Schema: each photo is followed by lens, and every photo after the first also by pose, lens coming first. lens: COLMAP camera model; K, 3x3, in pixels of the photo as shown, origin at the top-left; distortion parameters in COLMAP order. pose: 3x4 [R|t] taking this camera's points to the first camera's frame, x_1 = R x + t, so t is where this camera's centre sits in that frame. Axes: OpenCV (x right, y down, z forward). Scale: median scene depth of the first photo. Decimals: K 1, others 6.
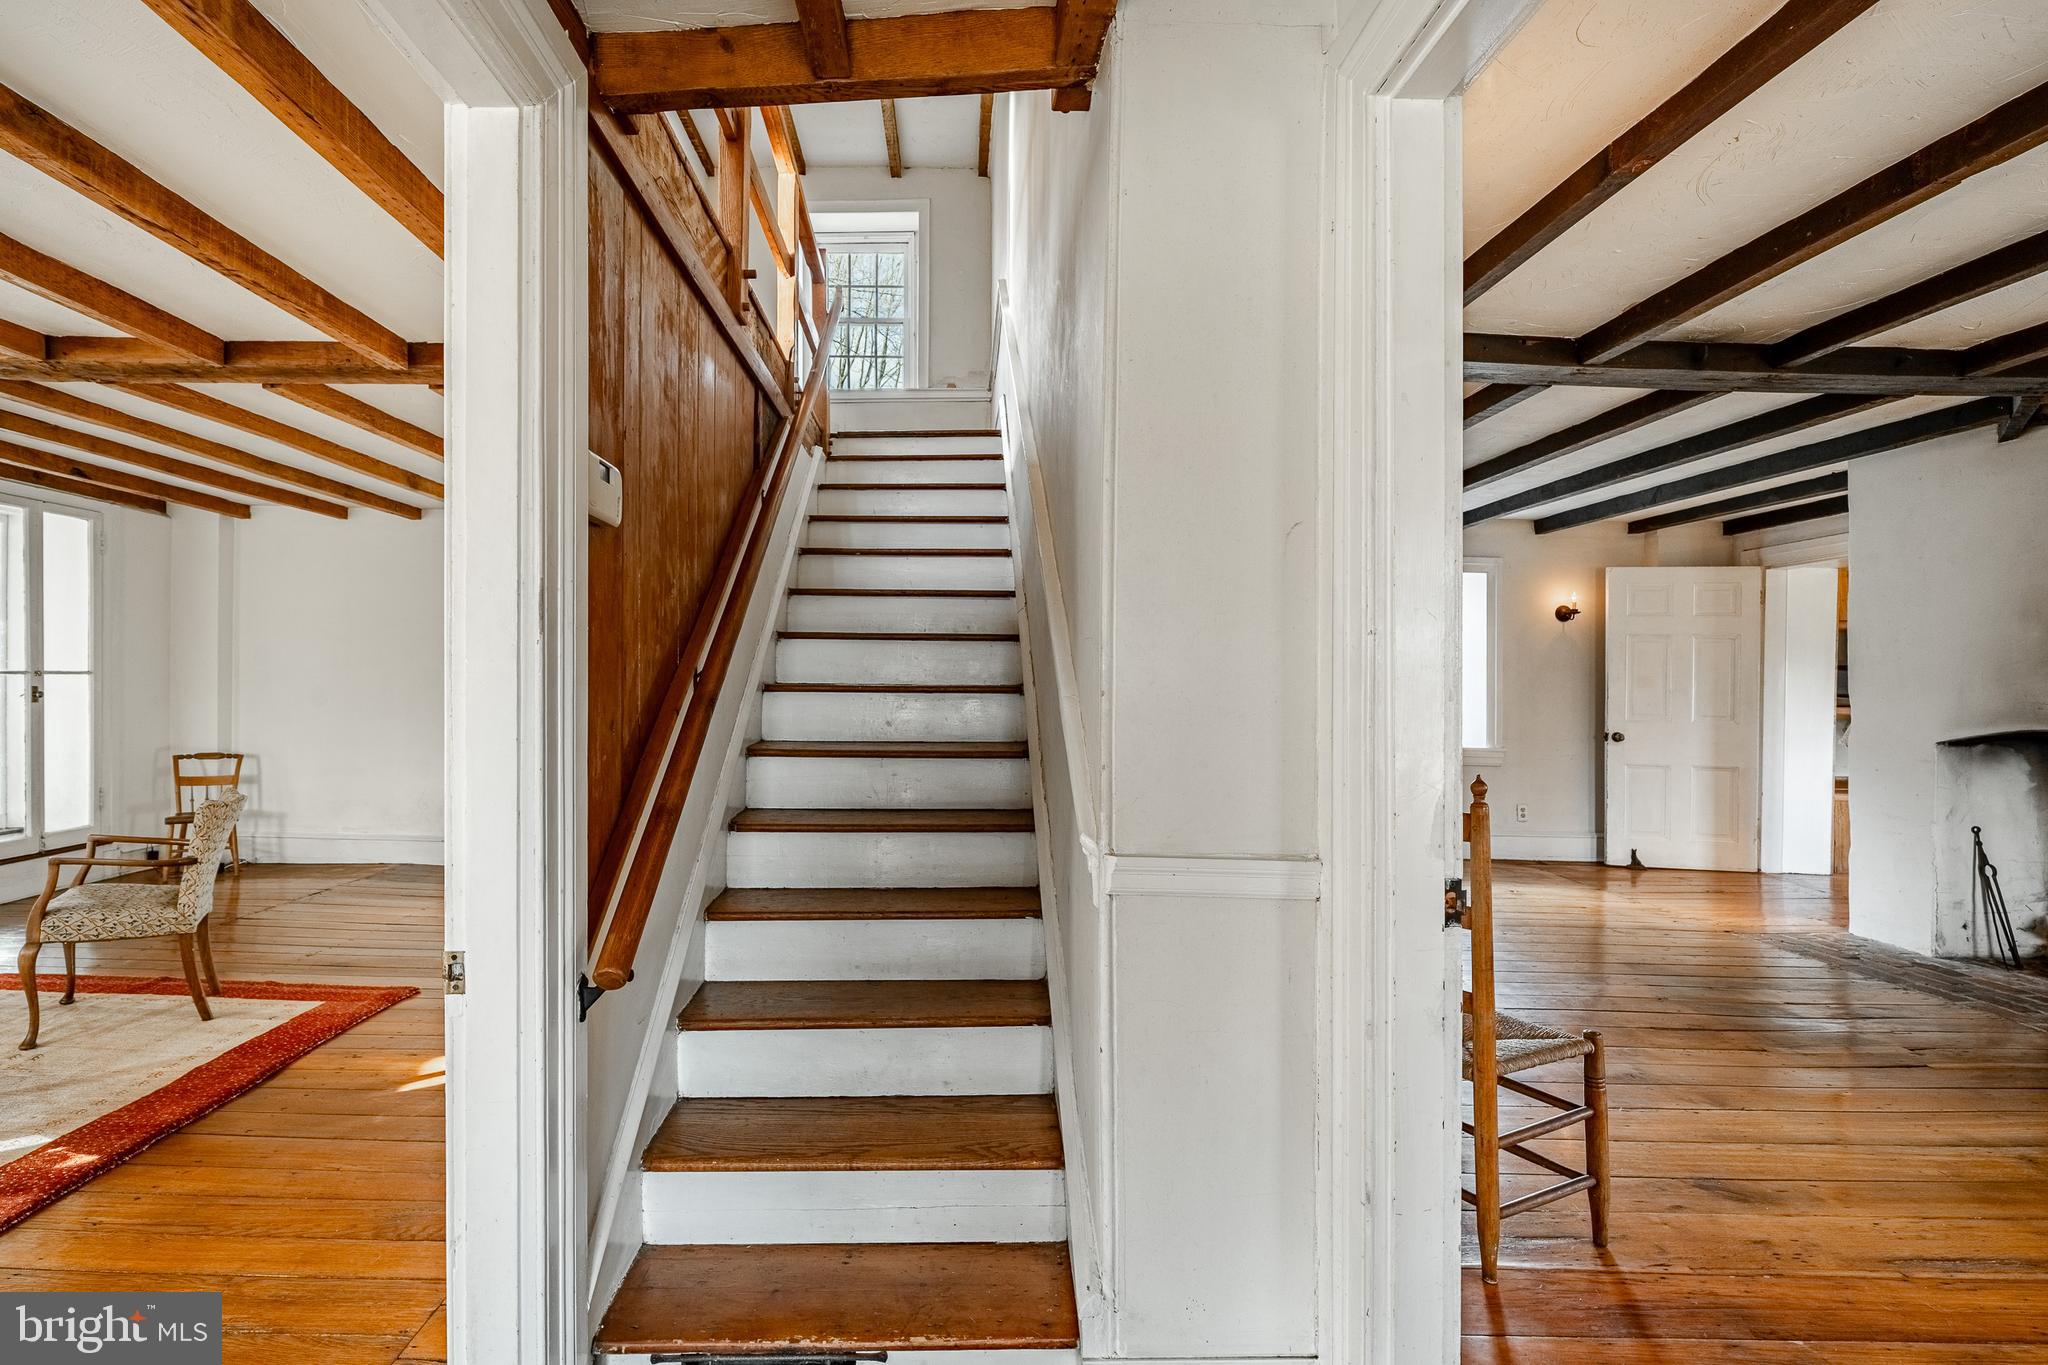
lens RADIAL K [[895.6, 0, 1023.6], [0, 895.6, 681.6], [0, 0, 1]] dist [-0.000828, 0.000281]
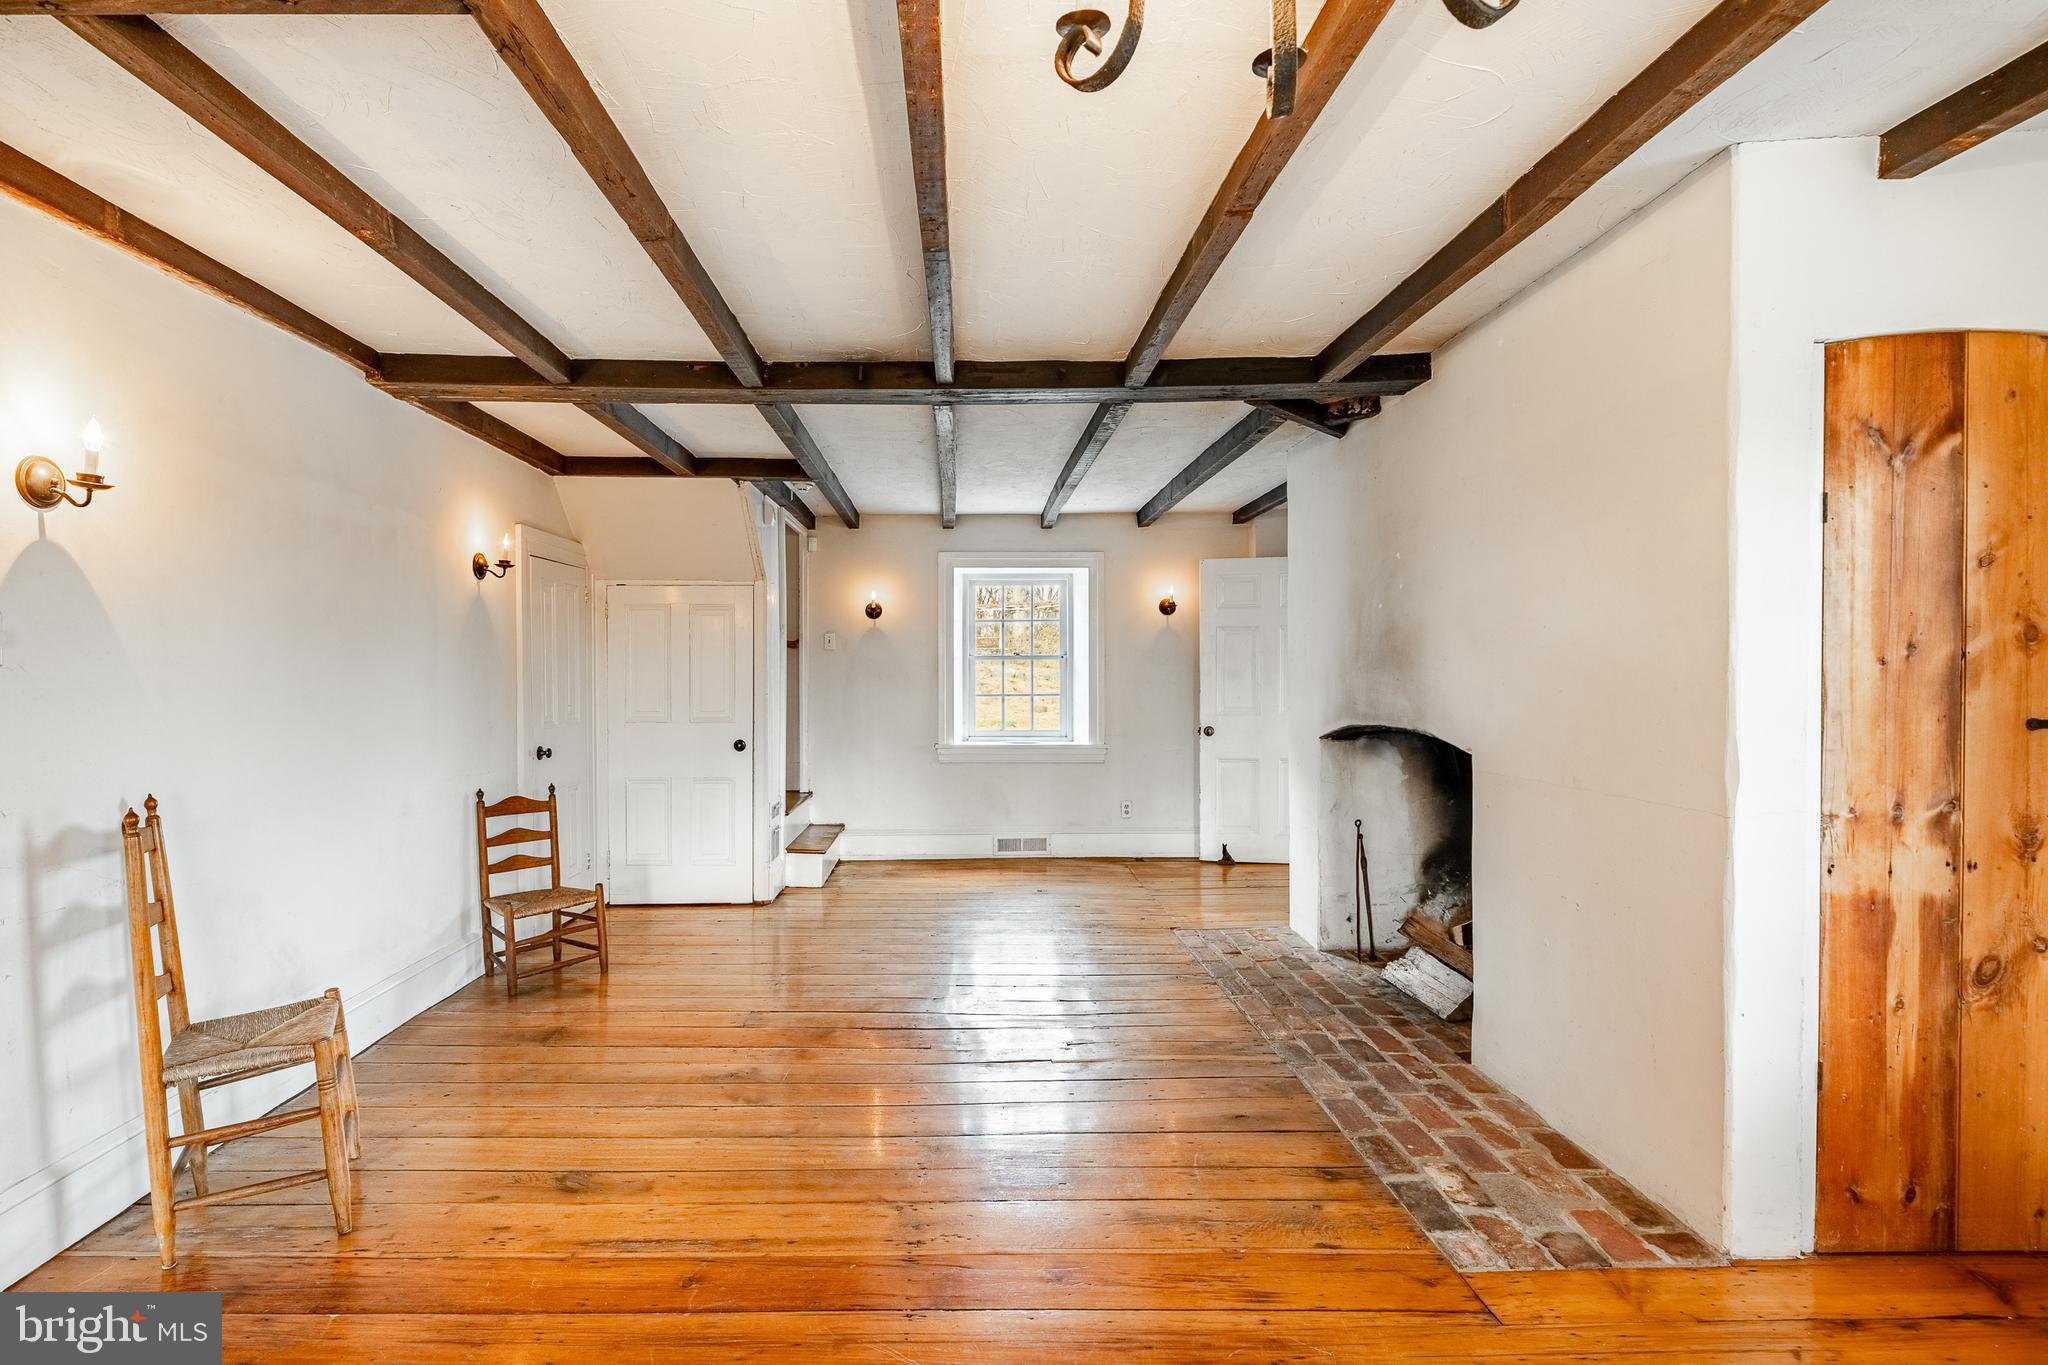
lens RADIAL K [[934.0, 0, 951.5], [0, 934.0, 683.0], [0, 0, 1]] dist [0.001766, 0.000083]
pose [[0.999564, -0.026513, -0.012997, 0.623090], [0.026638, 0.999600, 0.009551, -0.013477], [0.012738, -0.009893, 0.999870, -0.053000]]
